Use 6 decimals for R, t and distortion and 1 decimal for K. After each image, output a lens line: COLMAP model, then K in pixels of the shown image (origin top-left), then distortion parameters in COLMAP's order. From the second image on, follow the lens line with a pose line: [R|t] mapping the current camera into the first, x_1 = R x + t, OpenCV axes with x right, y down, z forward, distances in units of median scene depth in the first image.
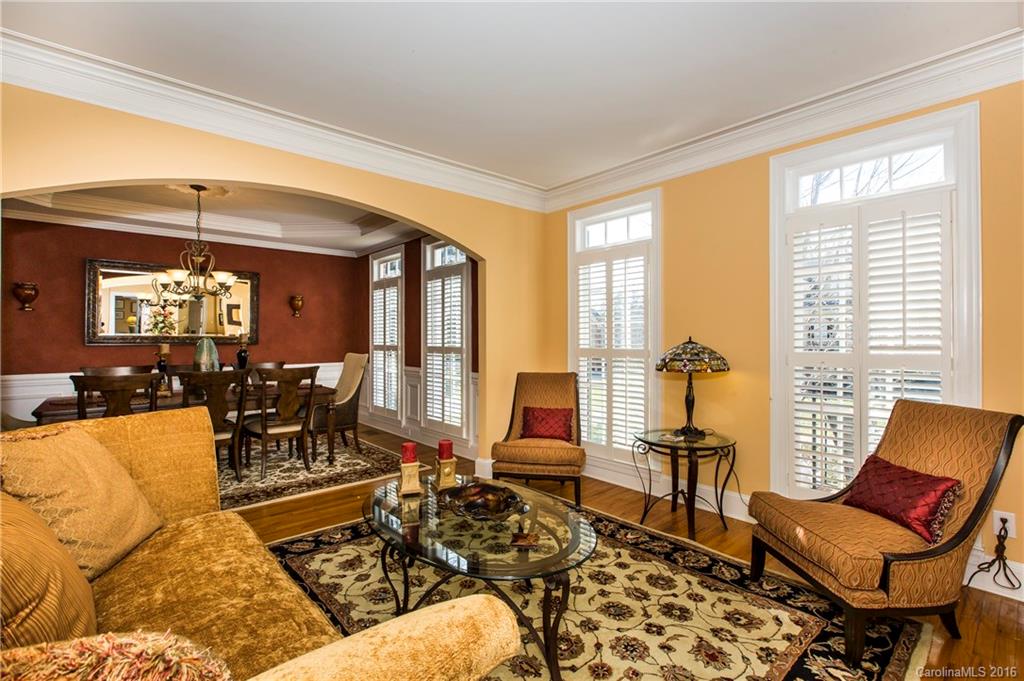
lens RADIAL K [[461.8, 0, 510.0], [0, 461.8, 334.7], [0, 0, 1]] dist [0.005573, 0.001039]
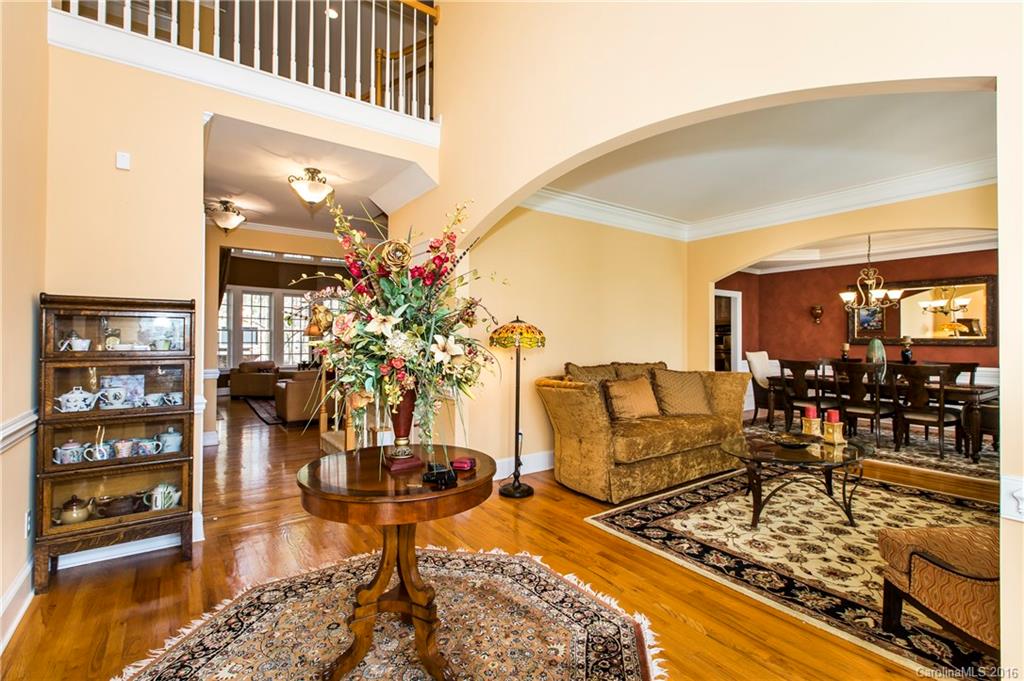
lens RADIAL K [[461.8, 0, 511.7], [0, 461.8, 336.2], [0, 0, 1]] dist [0.005573, 0.001039]
pose [[-0.092357, -0.001315, -0.995725, 1.722289], [-0.004577, 0.999989, -0.000896, 0.009387], [0.995715, 0.004475, -0.092362, 0.176818]]
